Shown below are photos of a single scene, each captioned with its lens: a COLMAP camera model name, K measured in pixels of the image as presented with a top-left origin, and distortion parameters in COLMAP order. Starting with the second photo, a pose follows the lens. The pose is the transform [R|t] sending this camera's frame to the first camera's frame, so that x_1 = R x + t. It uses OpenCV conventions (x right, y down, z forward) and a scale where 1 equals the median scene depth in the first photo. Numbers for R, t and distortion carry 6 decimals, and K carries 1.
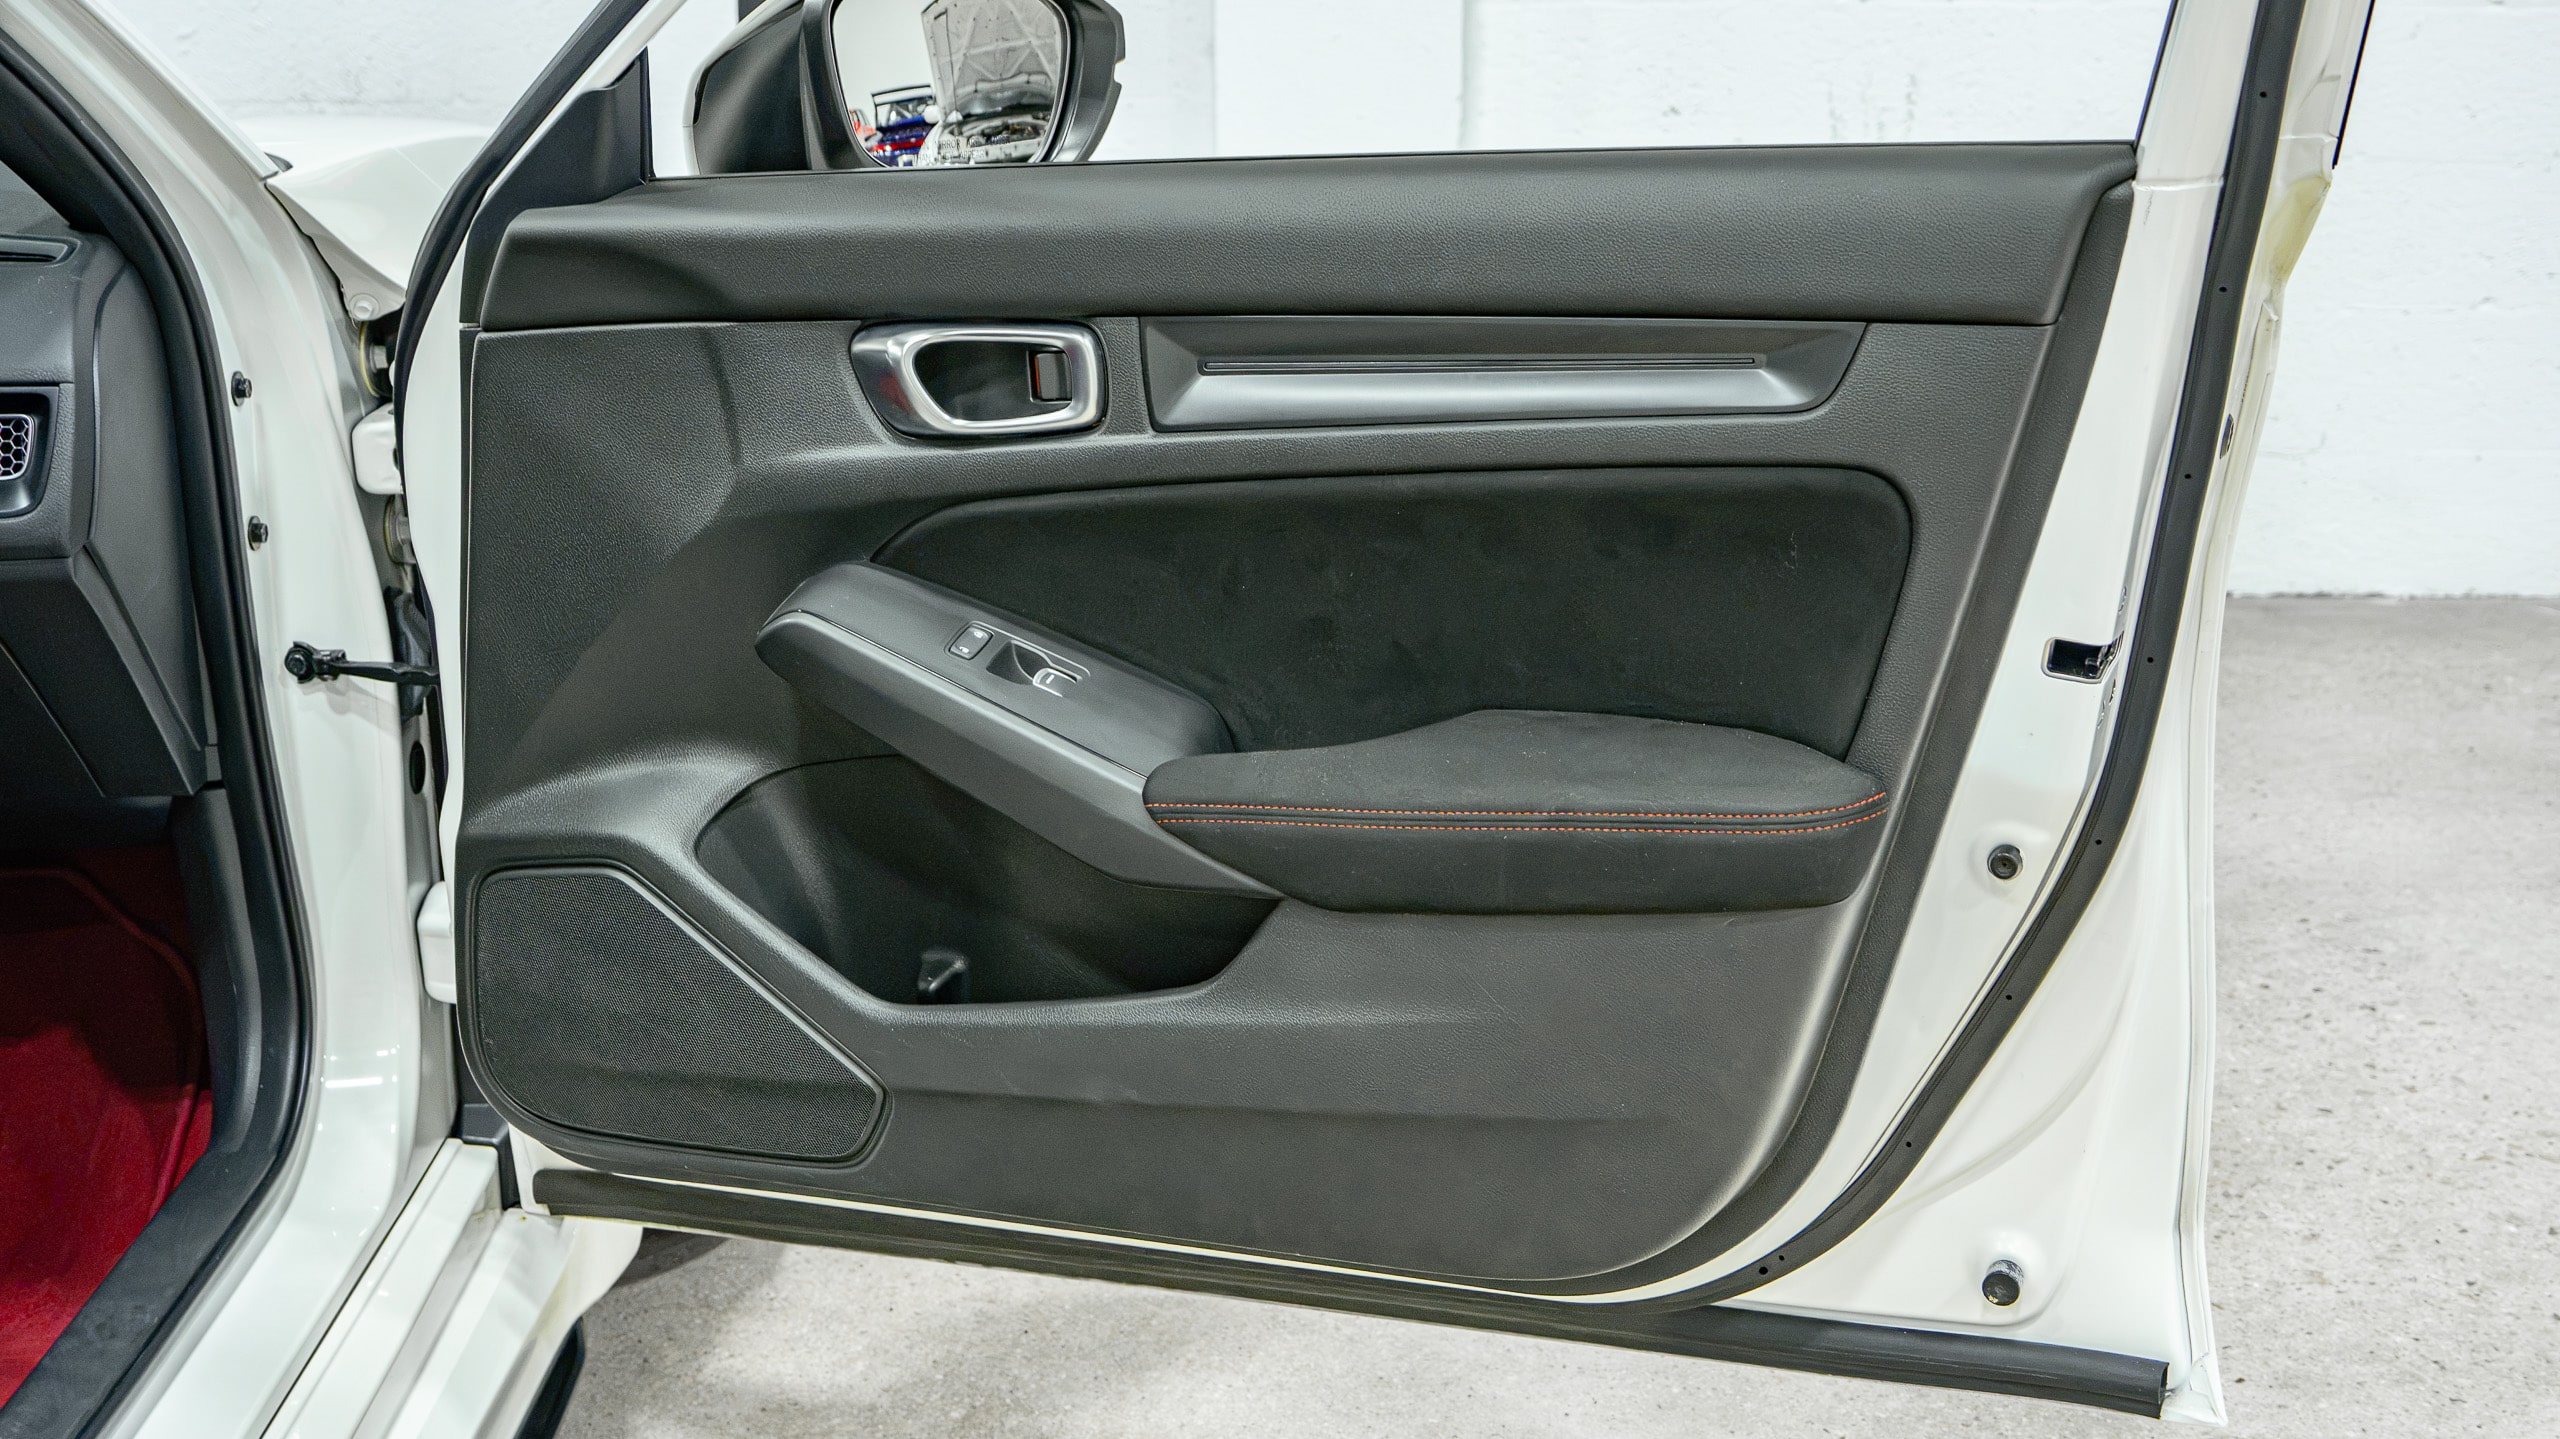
lens RADIAL K [[3117.5, 0, 1235.7], [0, 3117.5, 721.0], [0, 0, 1]] dist [-0.056494, -0.000070]
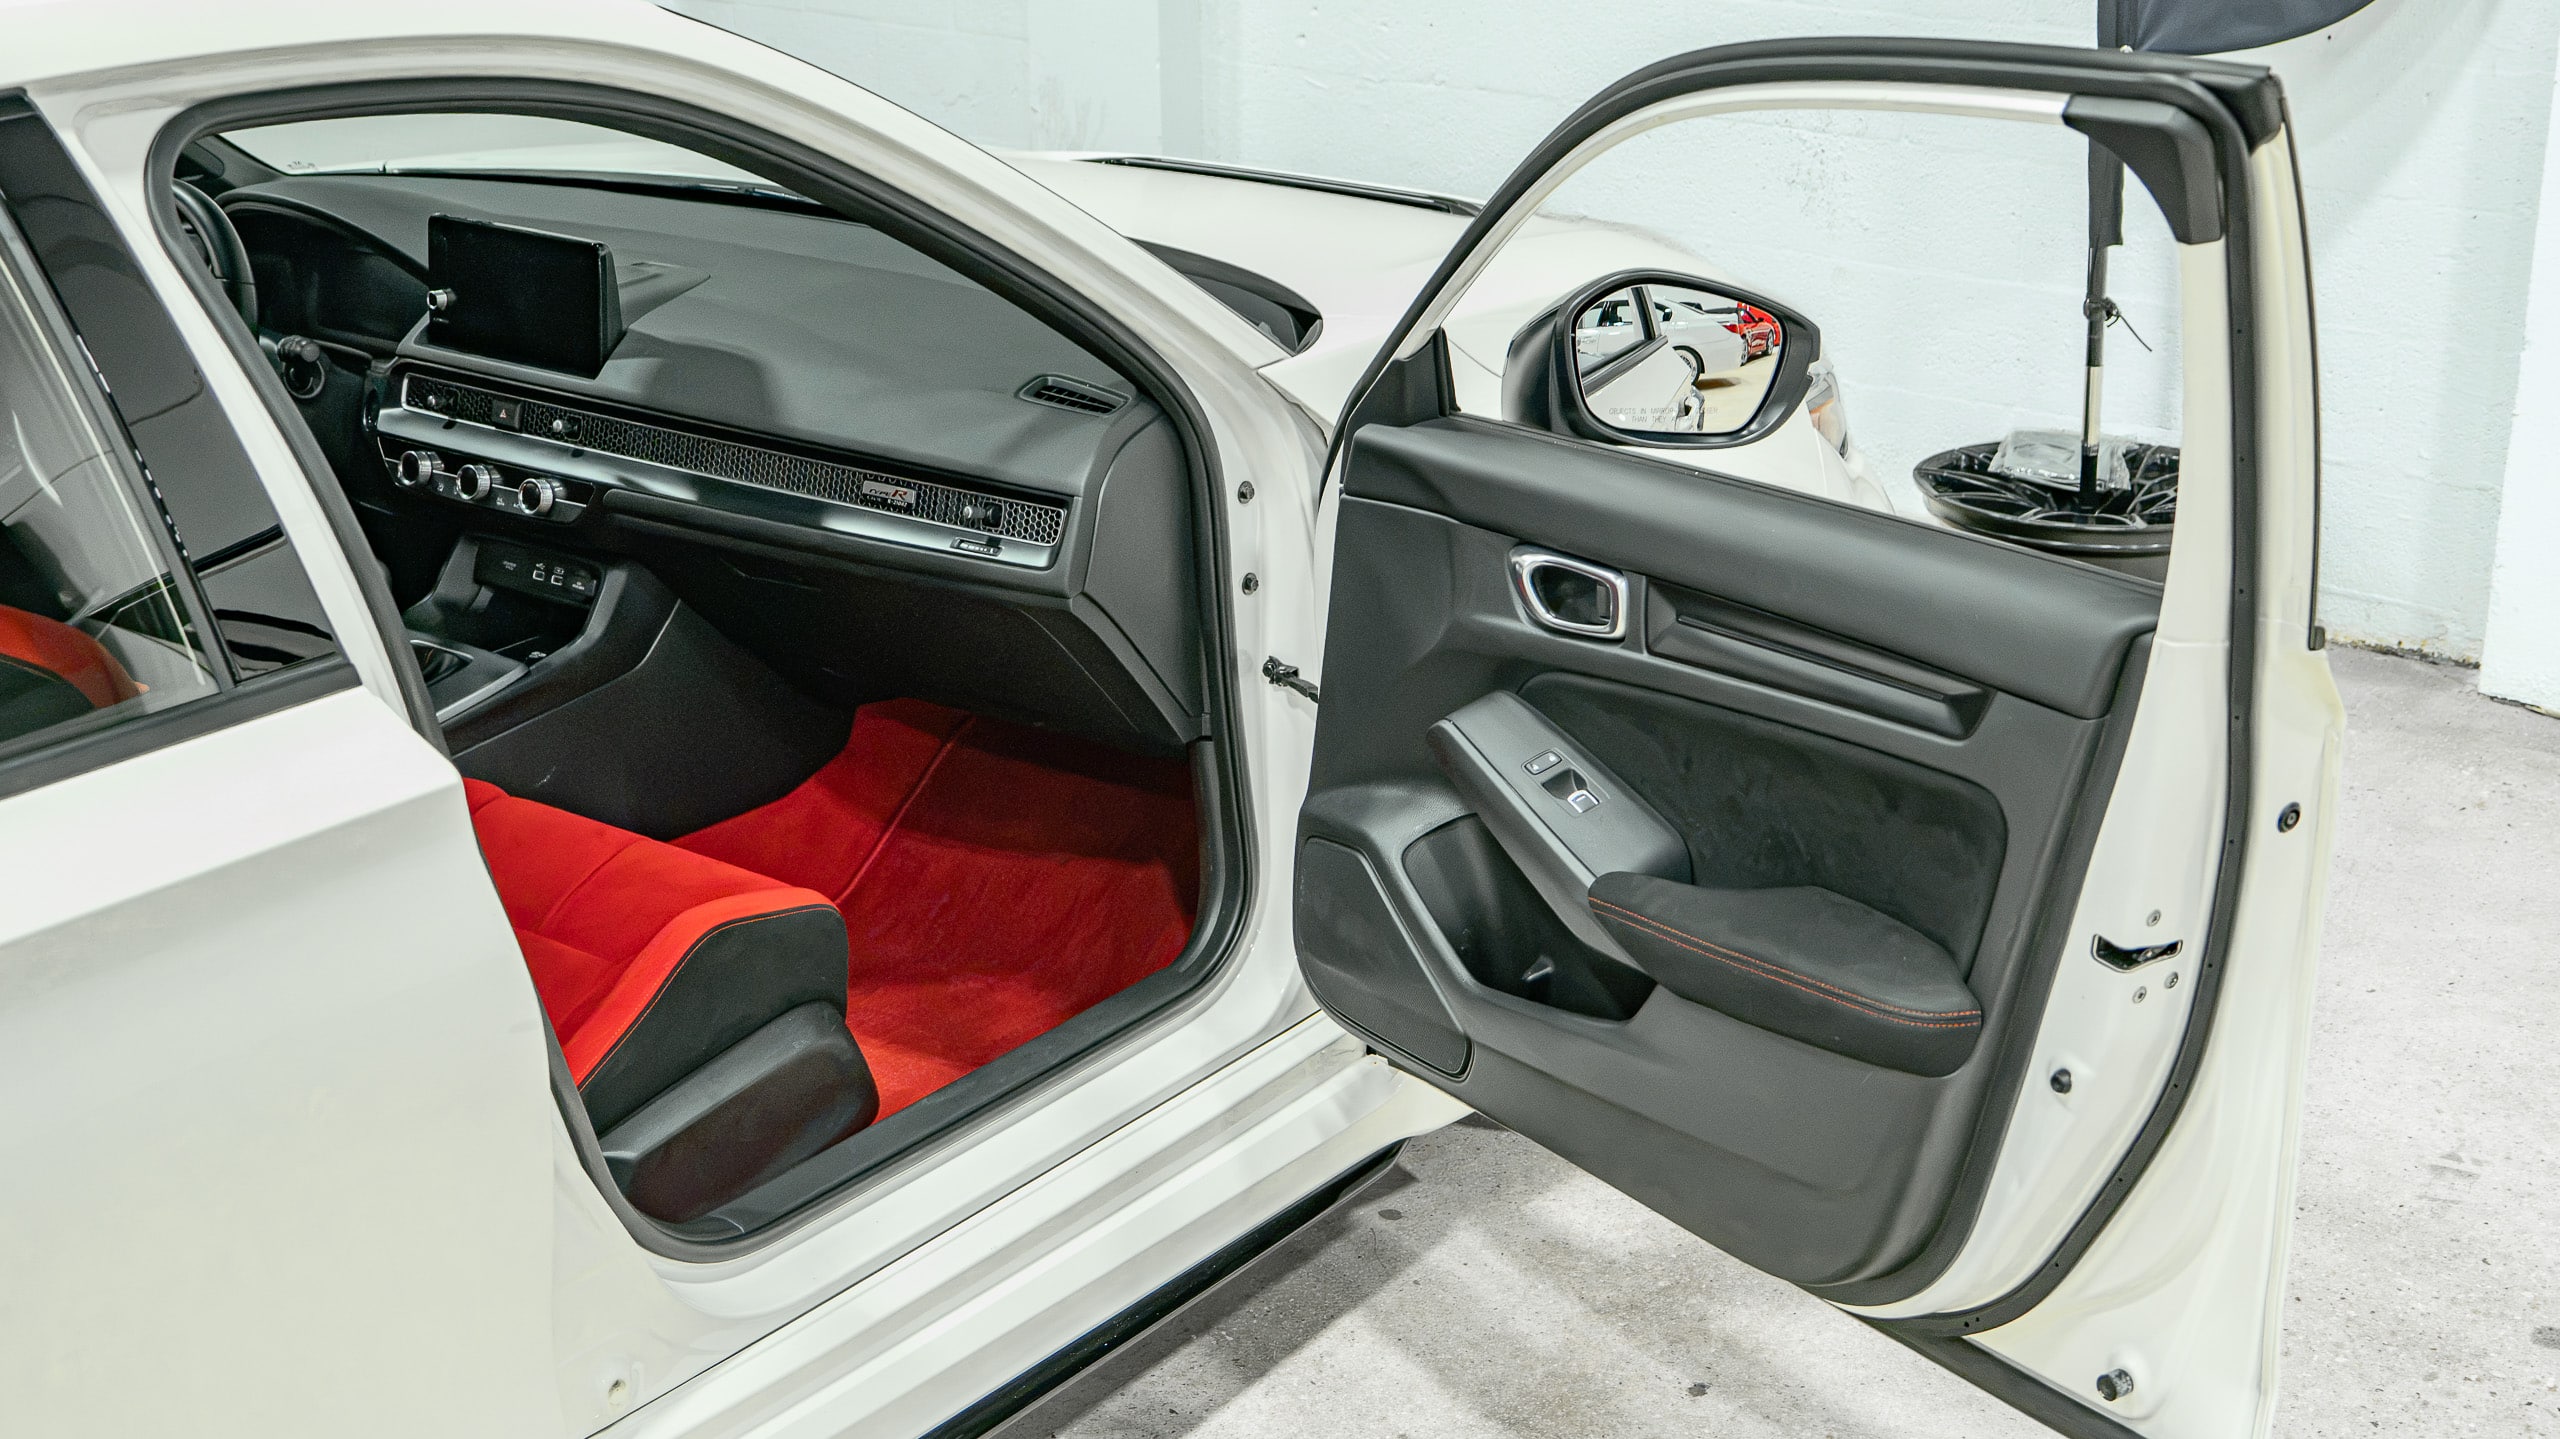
lens RADIAL K [[3117.5, 0, 1235.7], [0, 3117.5, 721.0], [0, 0, 1]] dist [-0.056494, -0.000070]
pose [[0.818529, 0.199971, -0.538537, 0.590260], [-0.169114, 0.979795, 0.106783, -0.178290], [0.549009, 0.003669, 0.835808, -0.328858]]
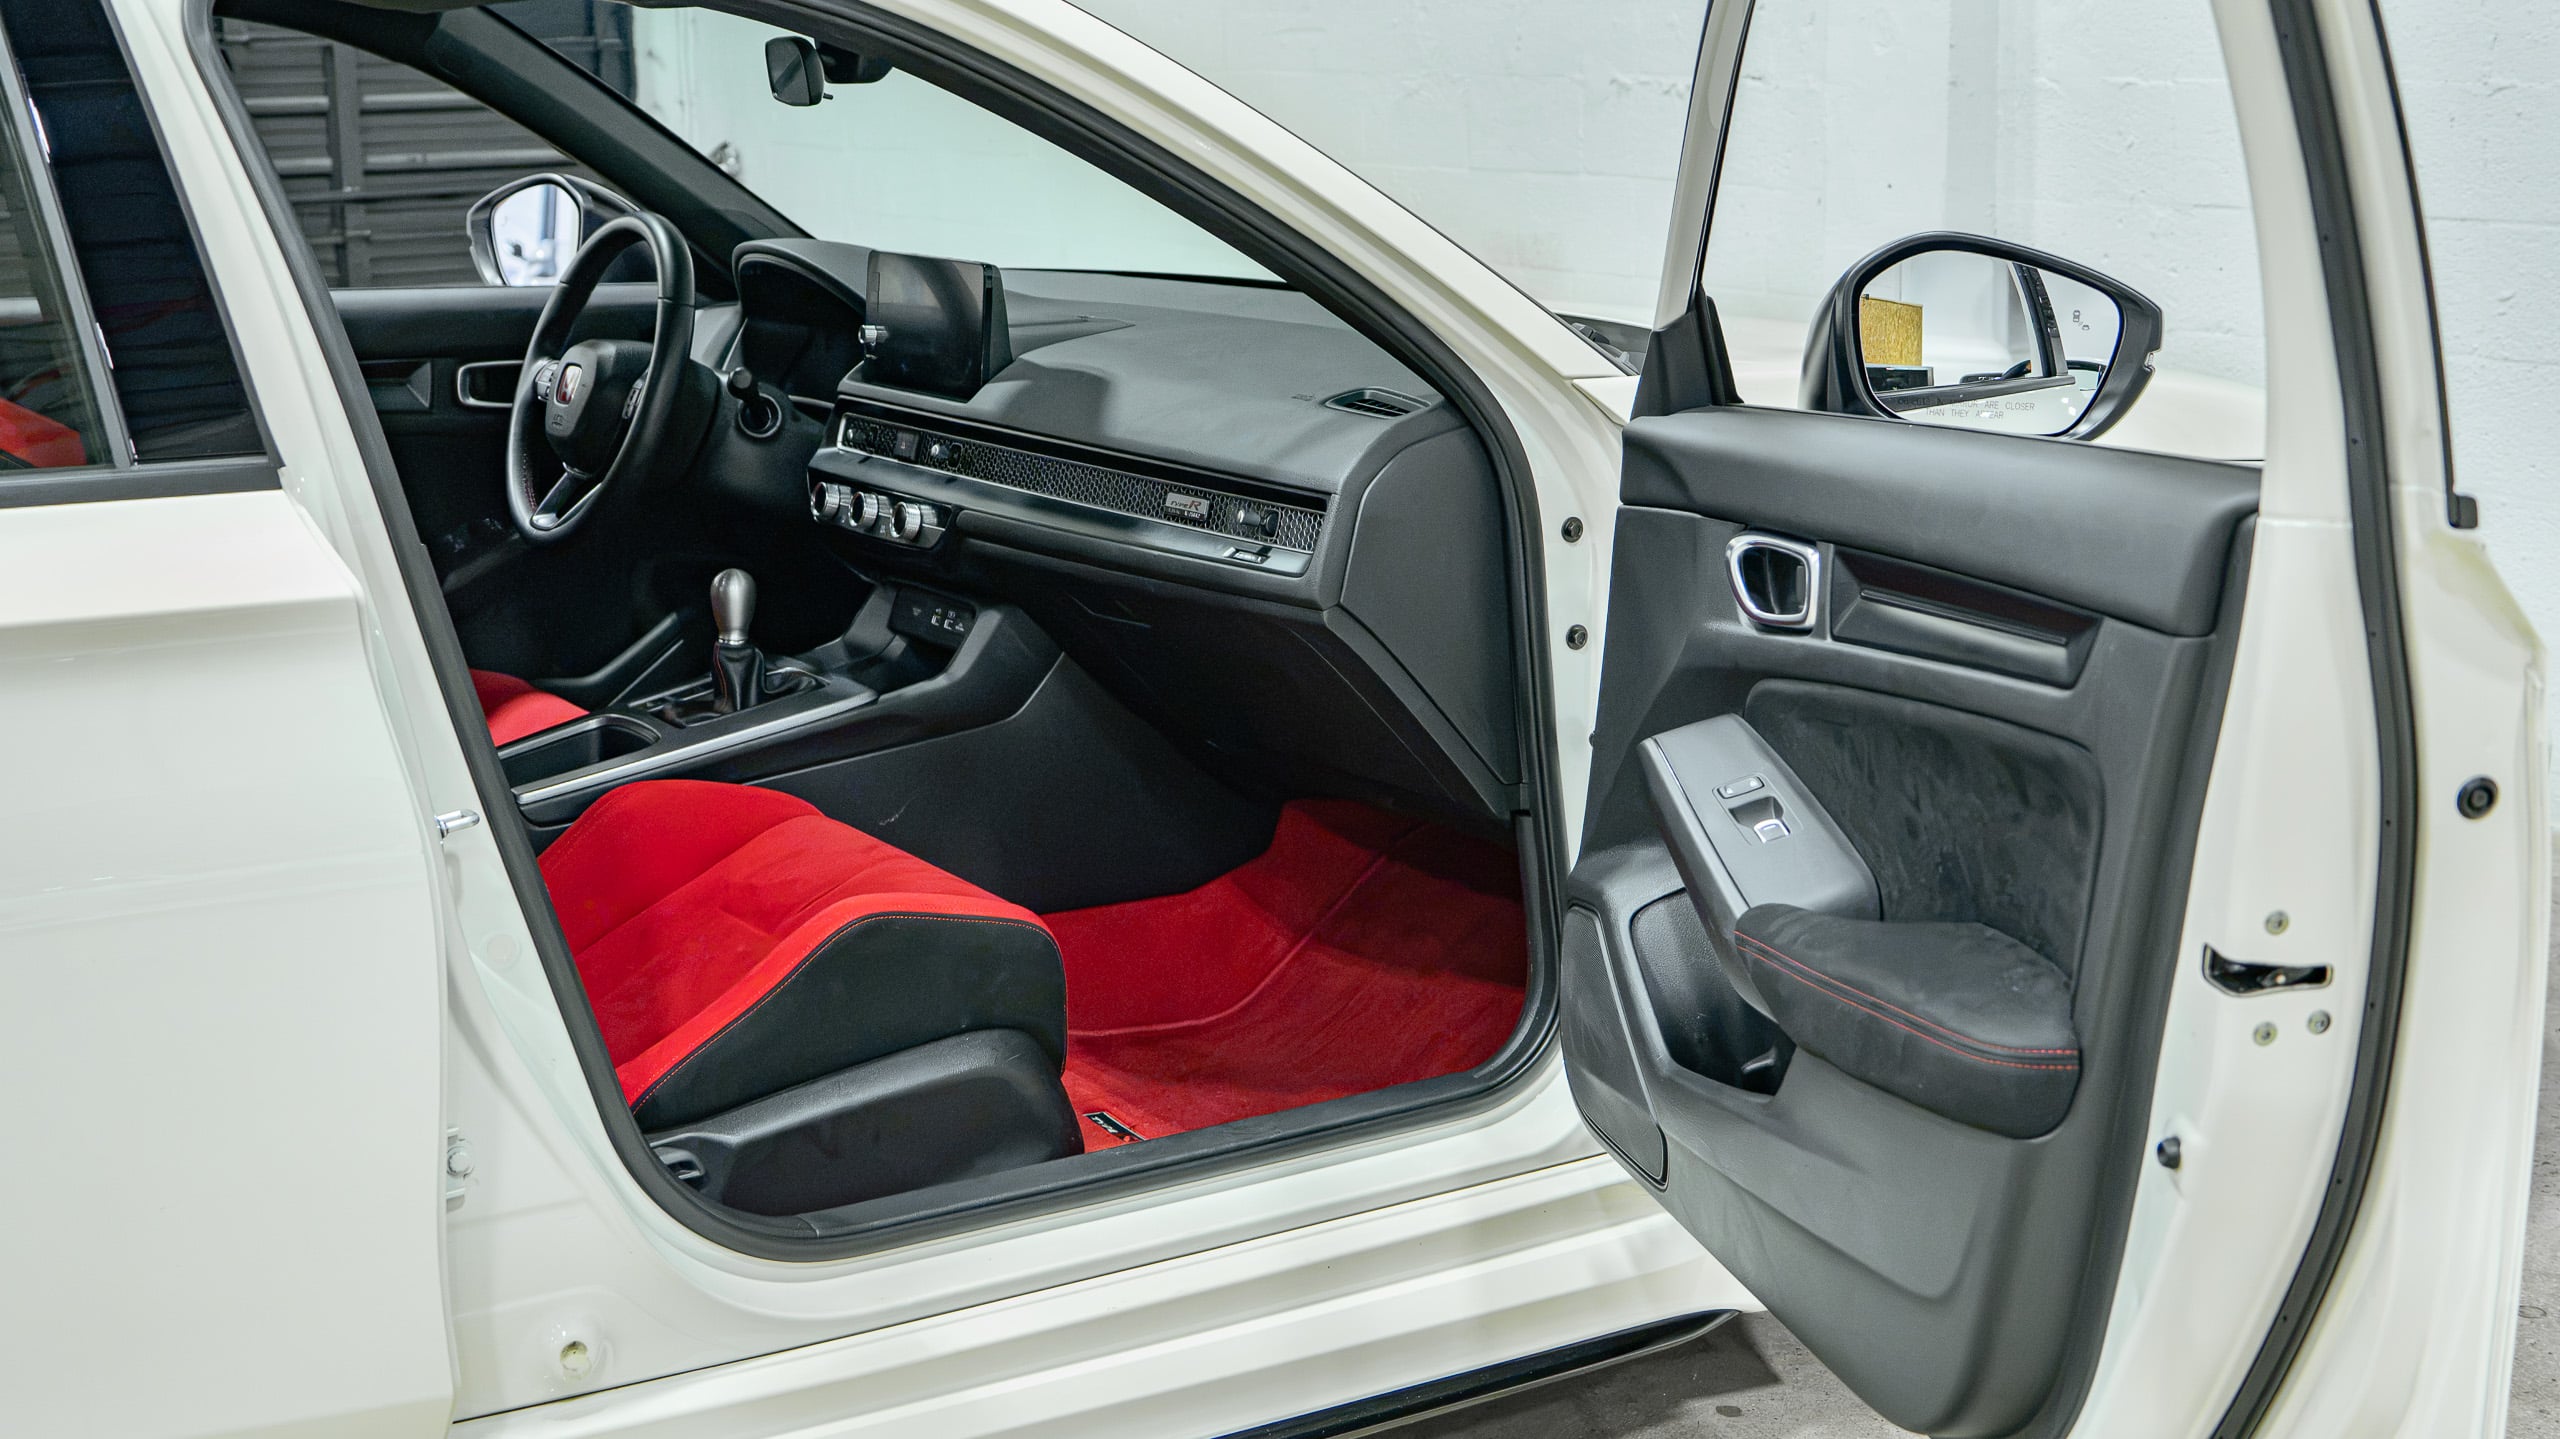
lens RADIAL K [[3008.8, 0, 1280.0], [0, 3008.8, 719.5], [0, 0, 1]] dist [-0.047460, -0.027839]
pose [[0.572130, 0.177655, -0.800691, 0.757489], [-0.237270, 0.970365, 0.045762, -0.062325], [0.785093, 0.163798, 0.597327, 0.134465]]
